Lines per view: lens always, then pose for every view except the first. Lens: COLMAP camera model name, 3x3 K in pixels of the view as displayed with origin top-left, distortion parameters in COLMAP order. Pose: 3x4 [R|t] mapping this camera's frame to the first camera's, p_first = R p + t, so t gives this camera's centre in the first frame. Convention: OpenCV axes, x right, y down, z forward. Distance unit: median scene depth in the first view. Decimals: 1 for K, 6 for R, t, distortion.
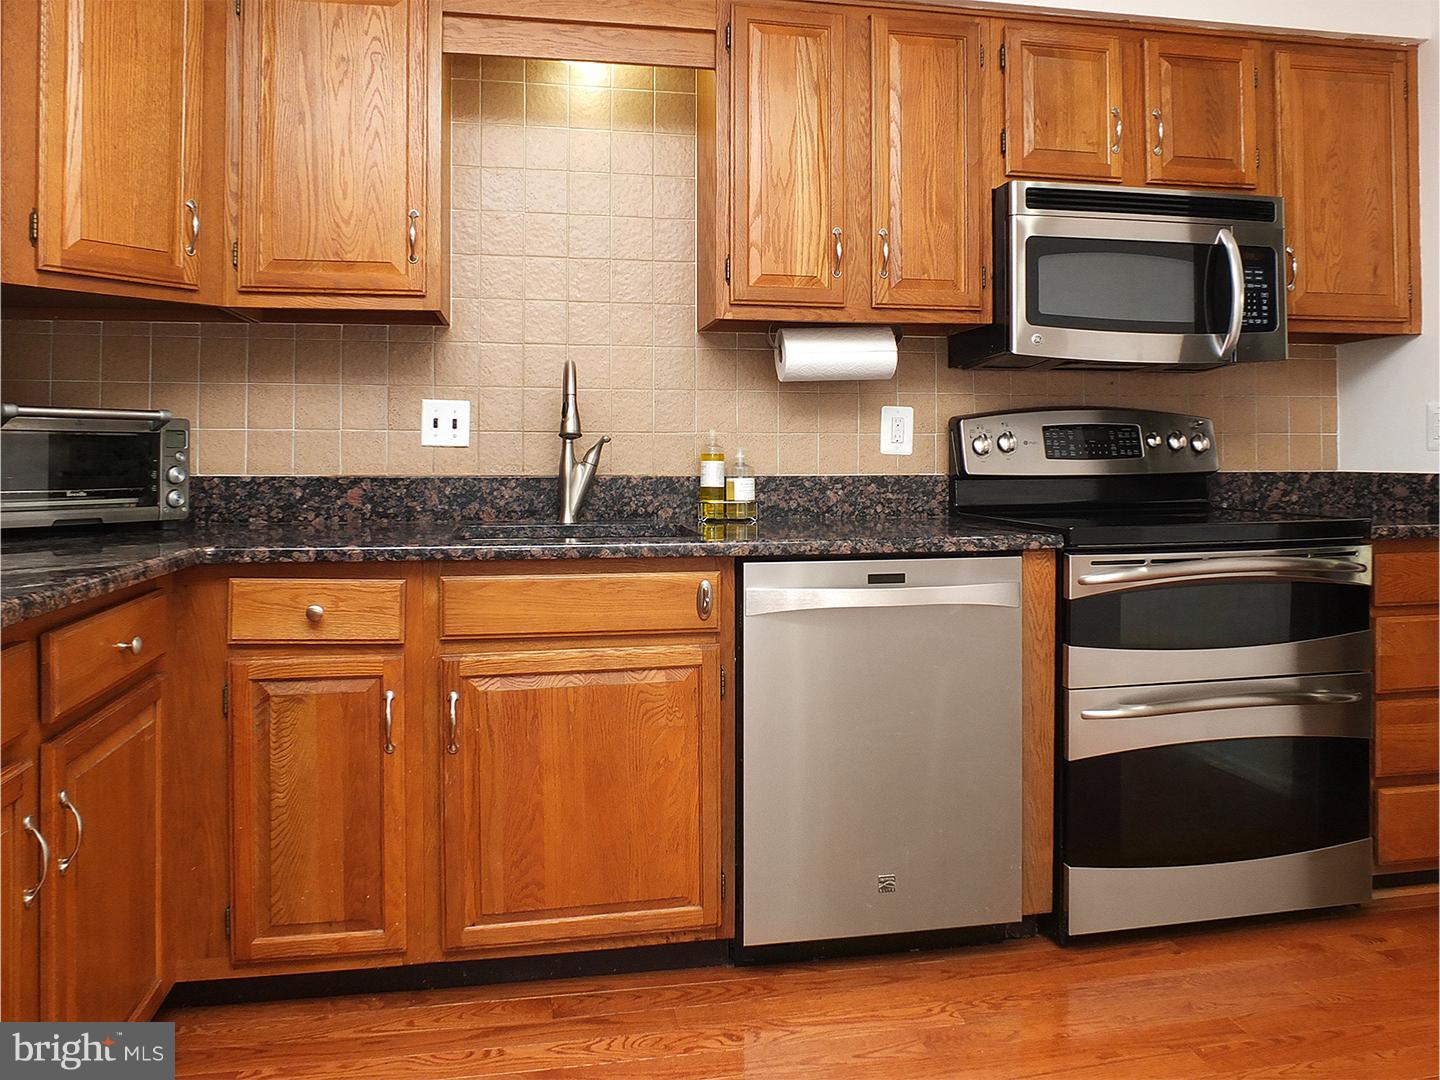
lens RADIAL K [[1056.2, 0, 718.5], [0, 1056.2, 491.0], [0, 0, 1]] dist [-0.045034, 0.000870]
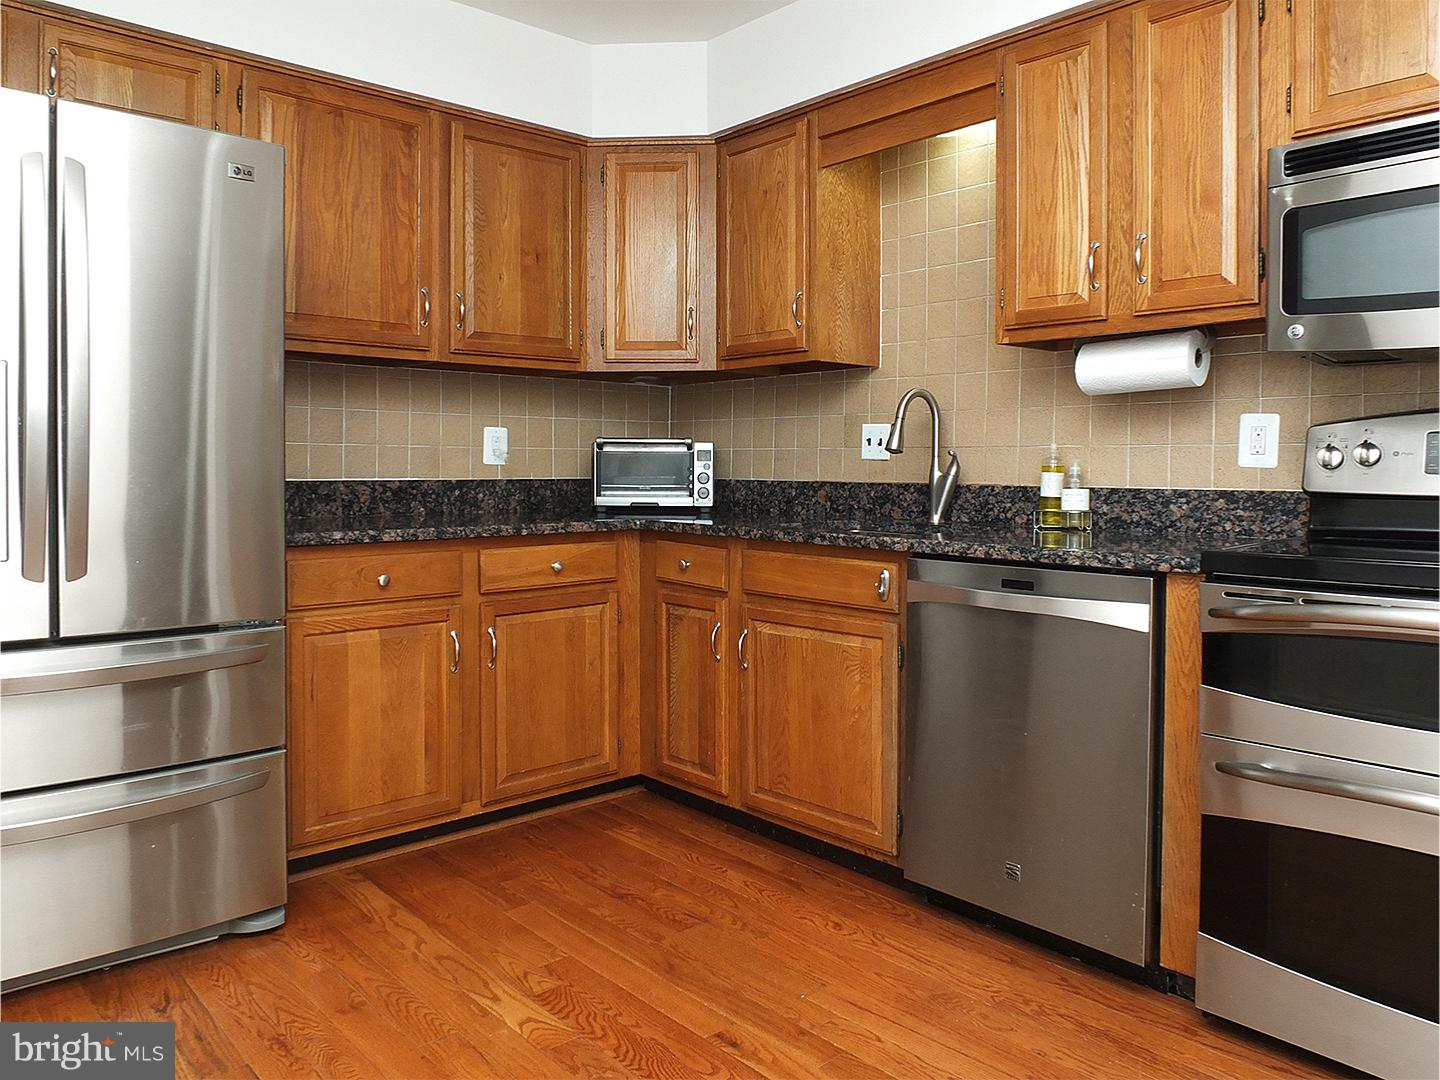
lens RADIAL K [[1014.5, 0, 720.0], [0, 1014.5, 540.0], [0, 0, 1]] dist [-0.048811, -0.004421]
pose [[0.519634, 0.064124, -0.851979, 0.730408], [-0.029457, 0.997931, 0.057143, -0.009070], [0.853881, -0.004597, 0.520448, 0.186131]]
